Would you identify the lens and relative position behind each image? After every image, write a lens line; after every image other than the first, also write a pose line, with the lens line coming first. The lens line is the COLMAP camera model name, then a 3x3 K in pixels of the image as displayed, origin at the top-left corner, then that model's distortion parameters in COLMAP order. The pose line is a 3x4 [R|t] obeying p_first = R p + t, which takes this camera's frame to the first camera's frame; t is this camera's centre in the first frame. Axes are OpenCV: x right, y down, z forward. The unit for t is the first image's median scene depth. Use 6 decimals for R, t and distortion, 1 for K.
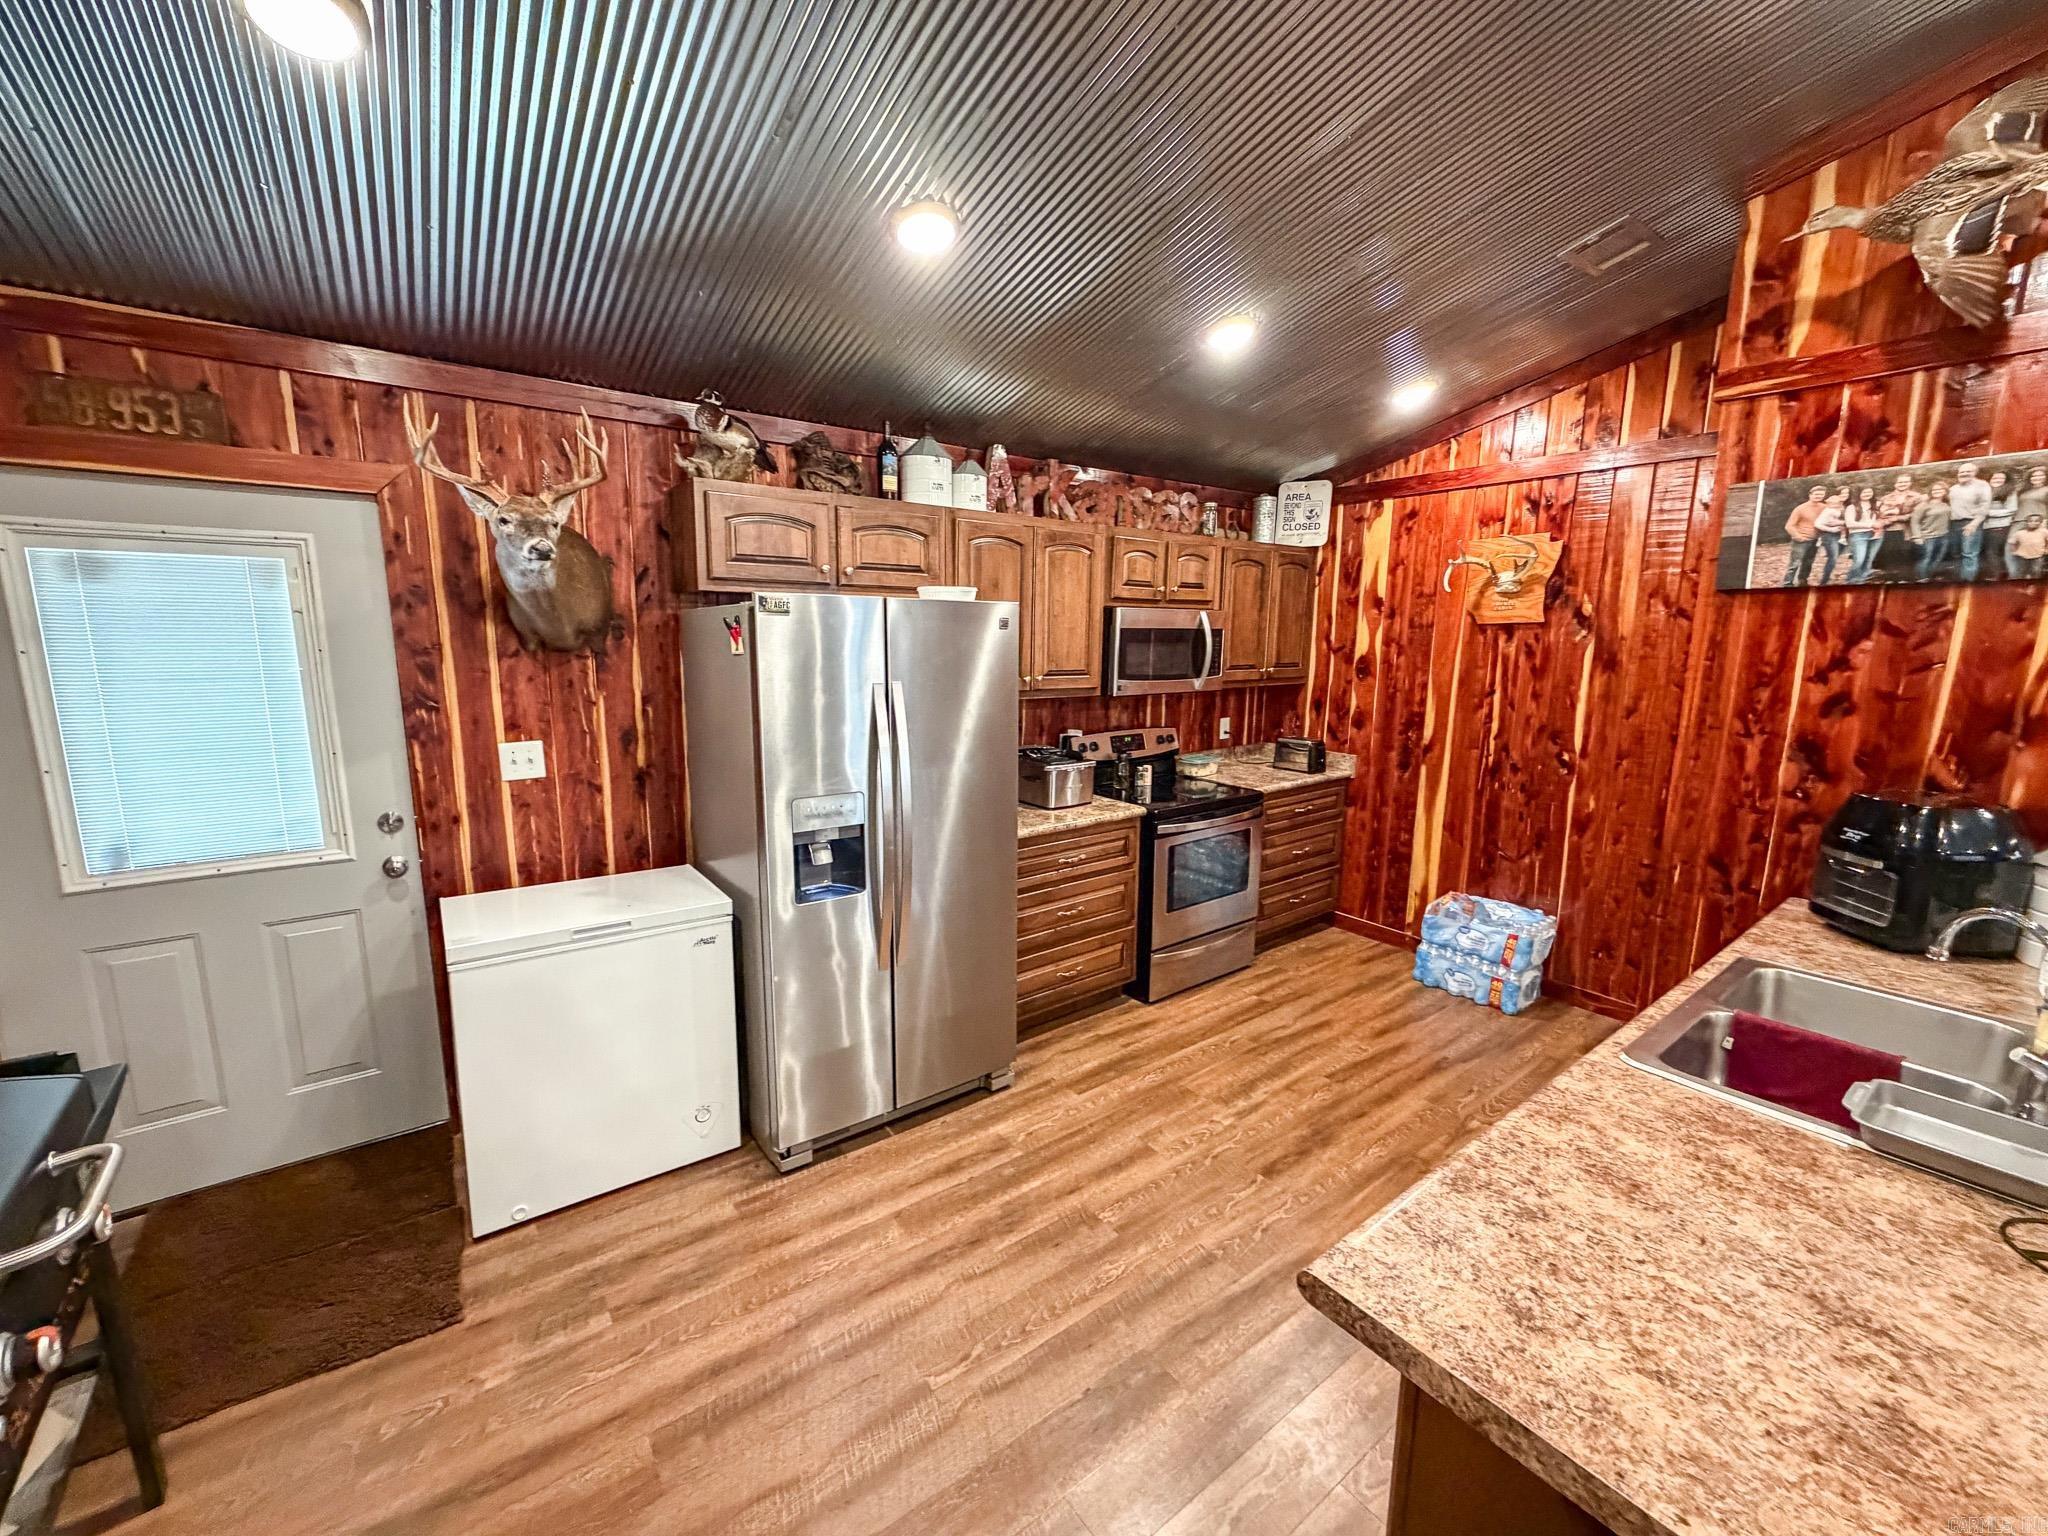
lens RADIAL K [[818.1, 0, 1017.1], [0, 818.1, 767.5], [0, 0, 1]] dist [0.000763, -0.000410]
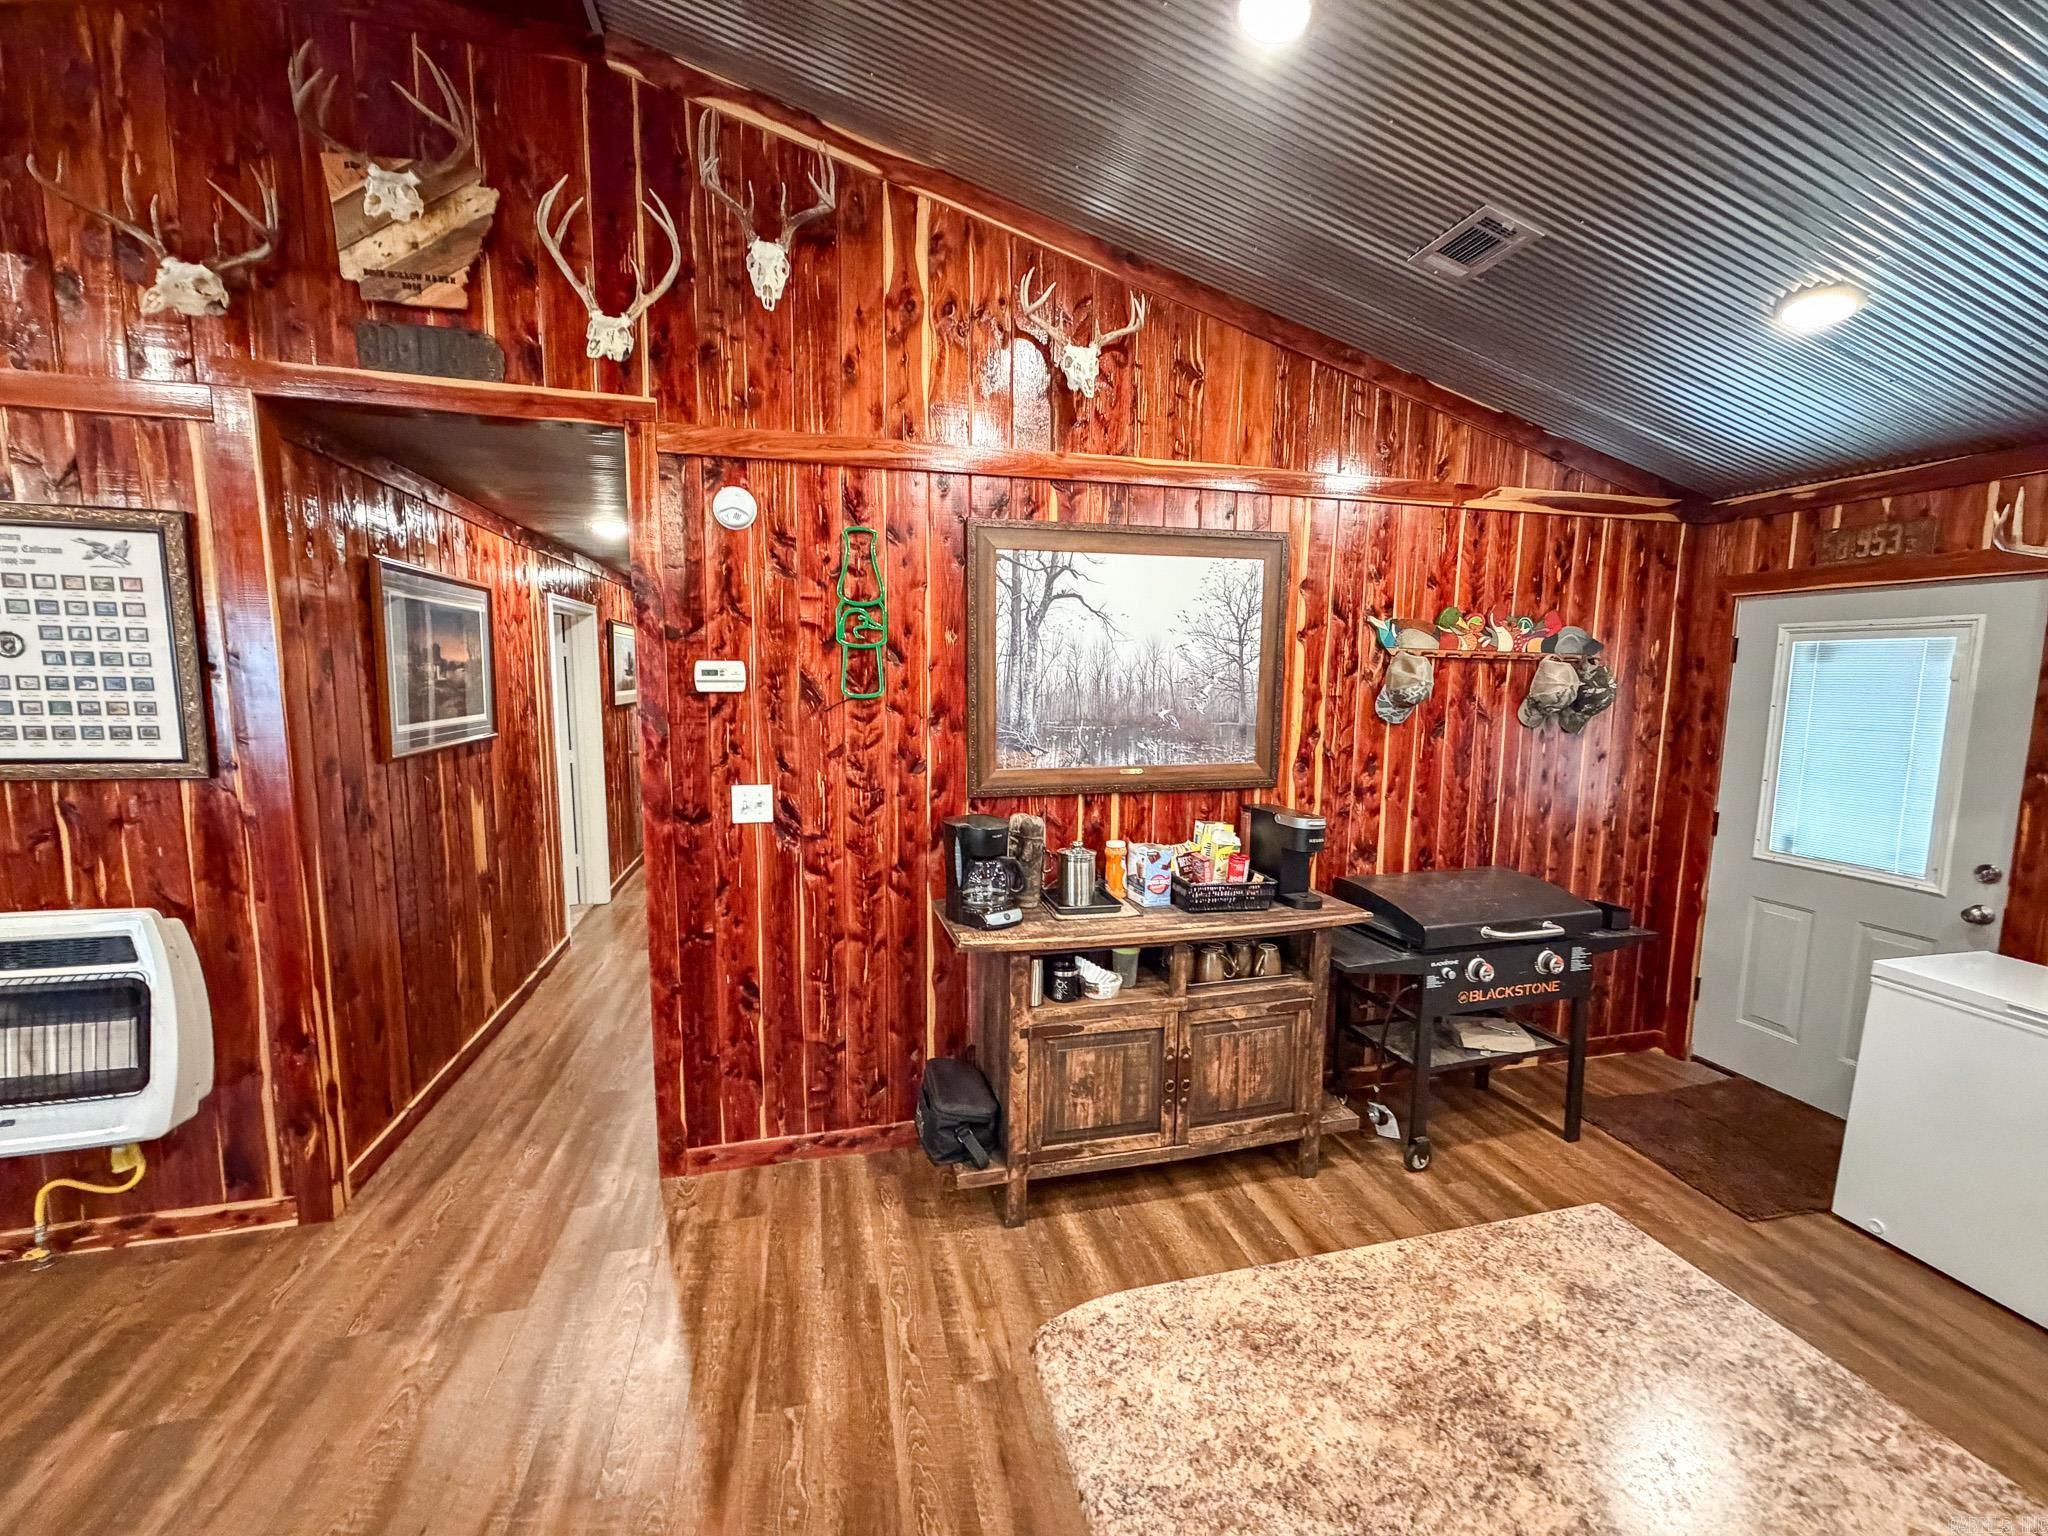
lens RADIAL K [[818.1, 0, 1020.8], [0, 818.1, 768.9], [0, 0, 1]] dist [0.000763, -0.000410]
pose [[-0.380717, 0.093073, -0.919995, 0.662896], [-0.169956, 0.970929, 0.168558, -0.030600], [0.908939, 0.220531, -0.353831, 0.187366]]
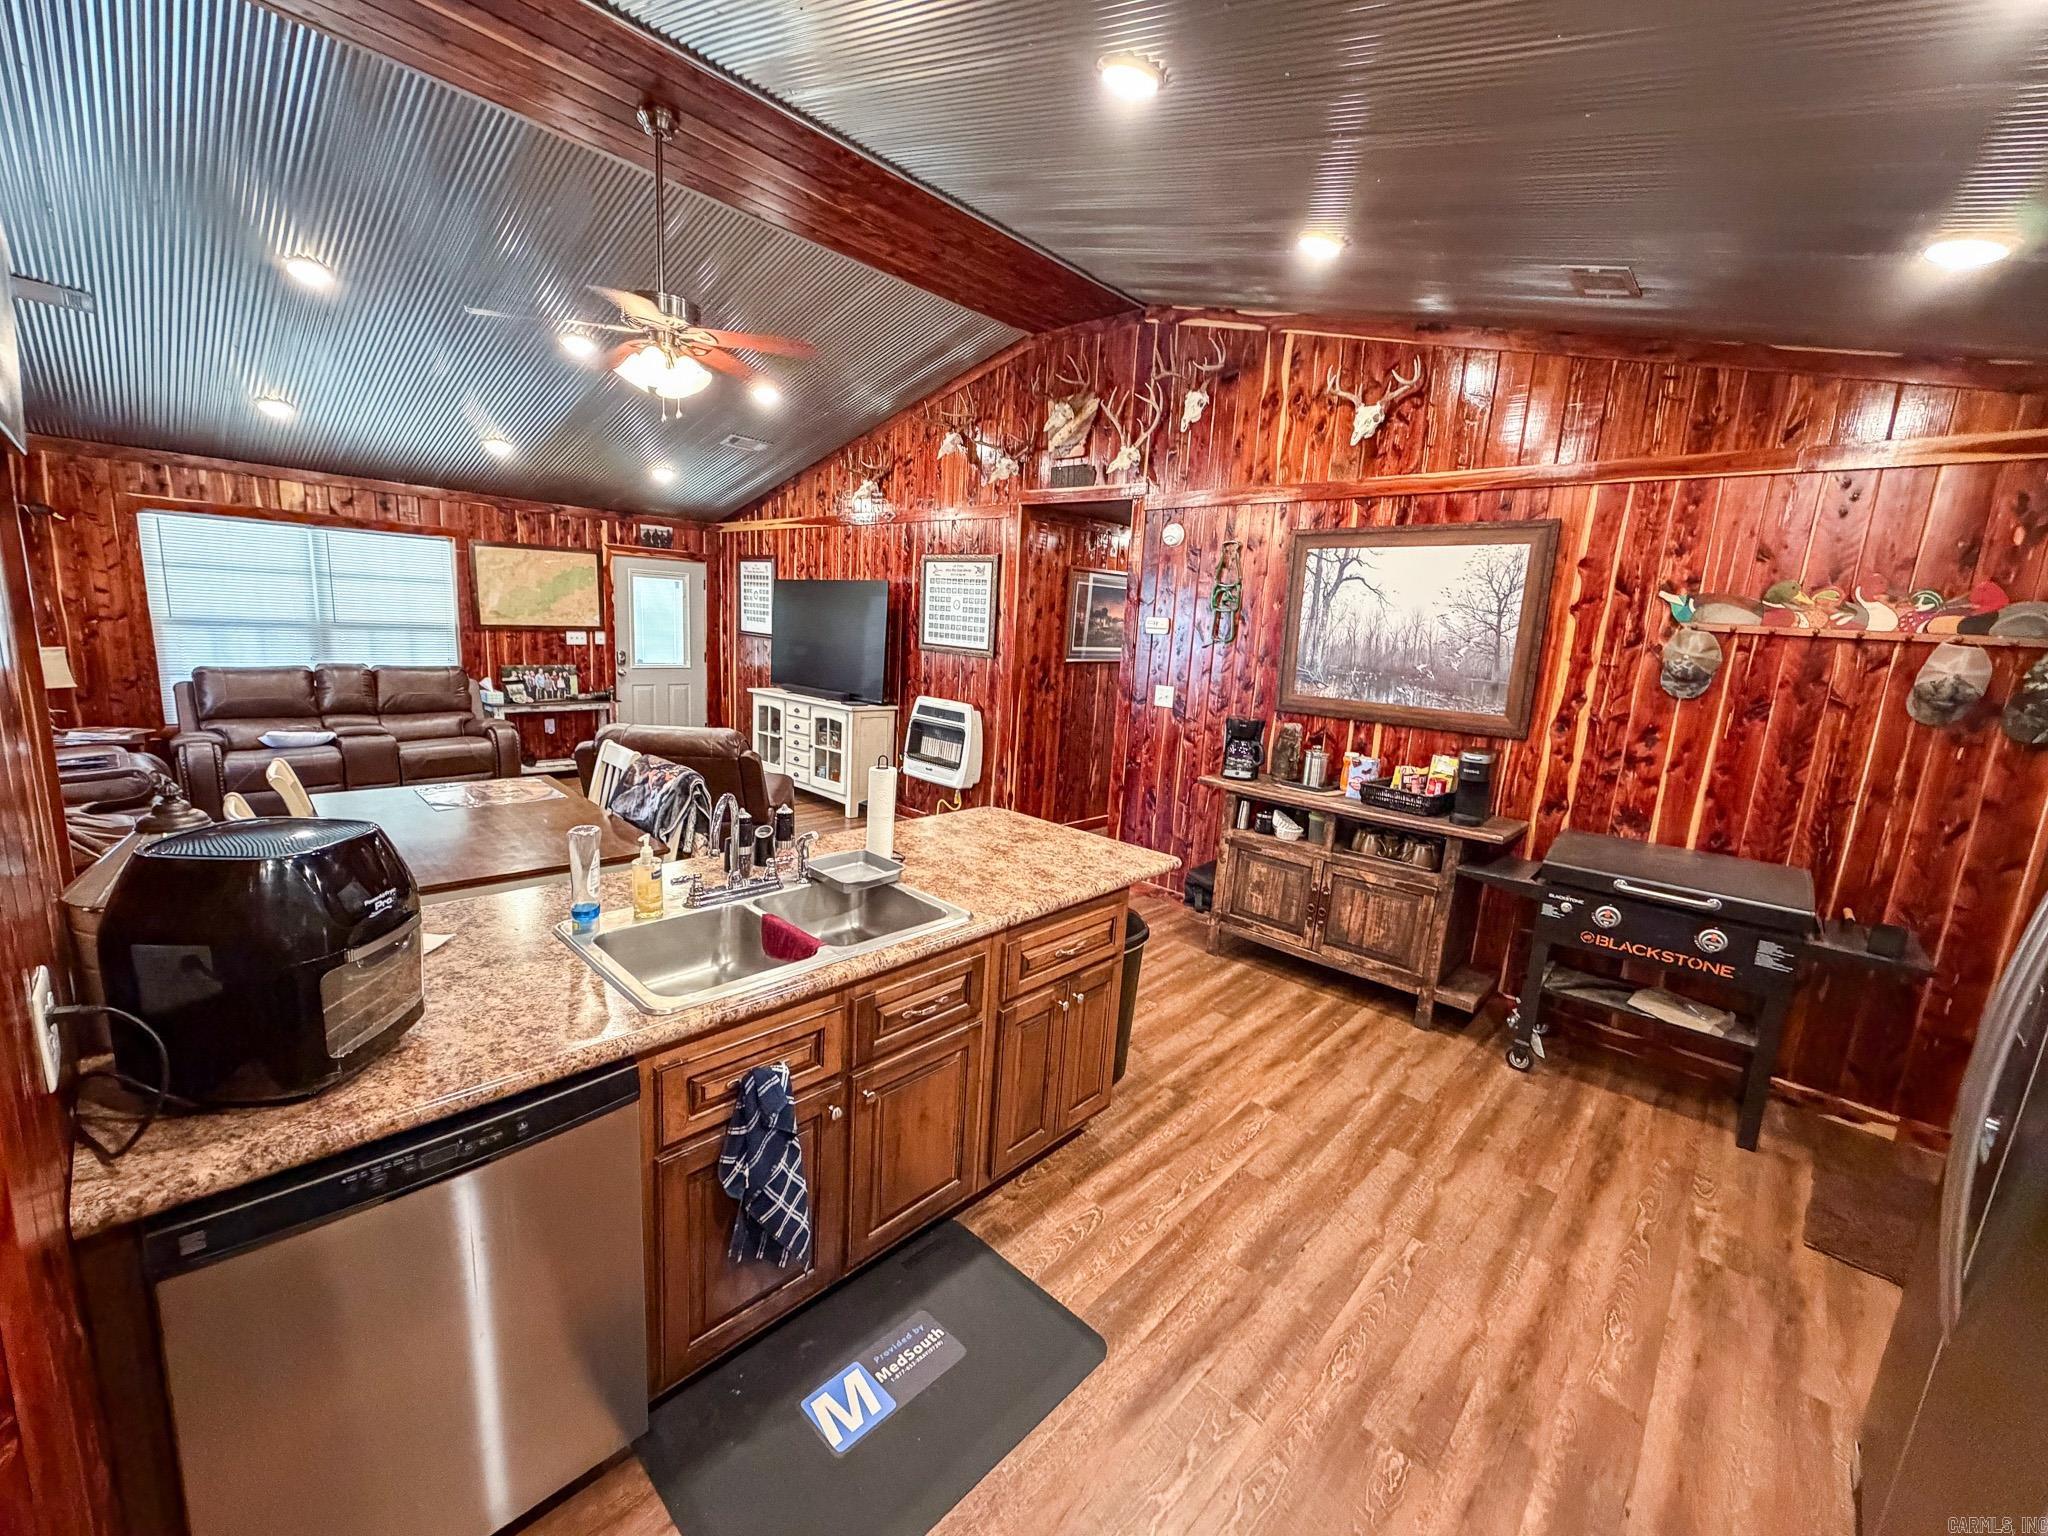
lens RADIAL K [[818.1, 0, 1022.5], [0, 818.1, 765.8], [0, 0, 1]] dist [0.000763, -0.000410]
pose [[-0.980992, -0.034526, -0.190950, 0.526381], [-0.098235, 0.936991, 0.335257, -0.204889], [0.167344, 0.347643, -0.922573, 1.252015]]
